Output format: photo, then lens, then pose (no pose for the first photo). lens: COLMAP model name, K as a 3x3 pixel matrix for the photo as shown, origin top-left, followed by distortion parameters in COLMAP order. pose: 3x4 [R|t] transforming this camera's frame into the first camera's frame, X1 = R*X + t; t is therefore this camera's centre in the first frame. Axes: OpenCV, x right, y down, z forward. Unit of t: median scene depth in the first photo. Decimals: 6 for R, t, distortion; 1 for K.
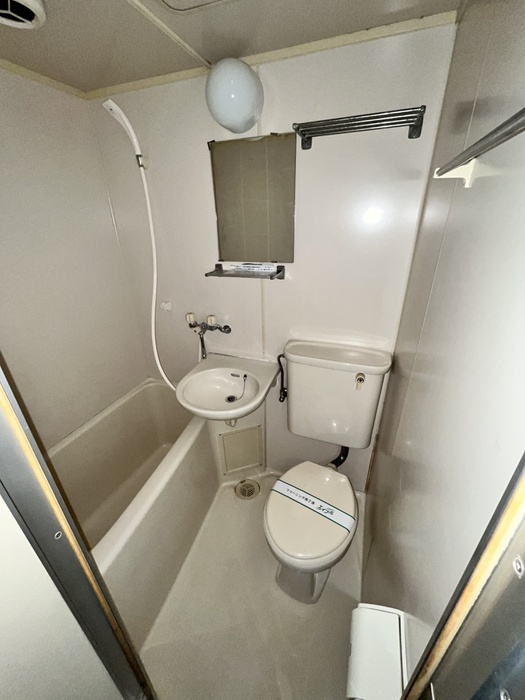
lens RADIAL K [[284.3, 0, 261.6], [0, 284.3, 348.1], [0, 0, 1]] dist [-0.001939, -0.000122]
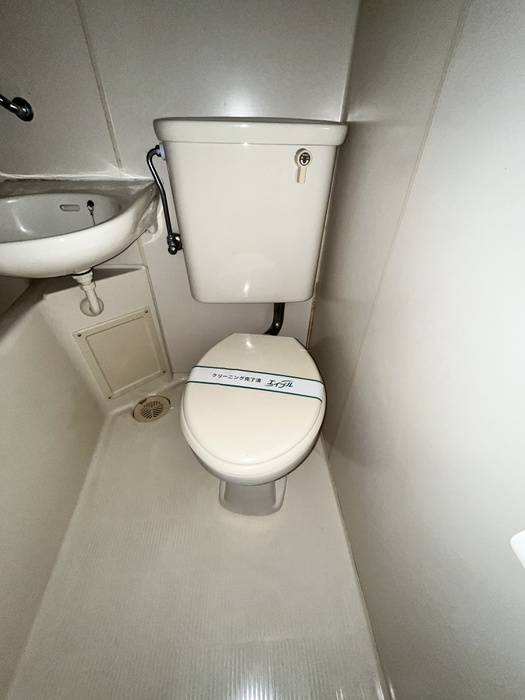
lens RADIAL K [[284.3, 0, 261.6], [0, 284.3, 348.1], [0, 0, 1]] dist [-0.001939, -0.000122]
pose [[0.916240, -0.223350, 0.332594, -0.002928], [0.138473, 0.955565, 0.260232, 0.249482], [-0.375938, -0.192379, 0.906455, 0.353379]]
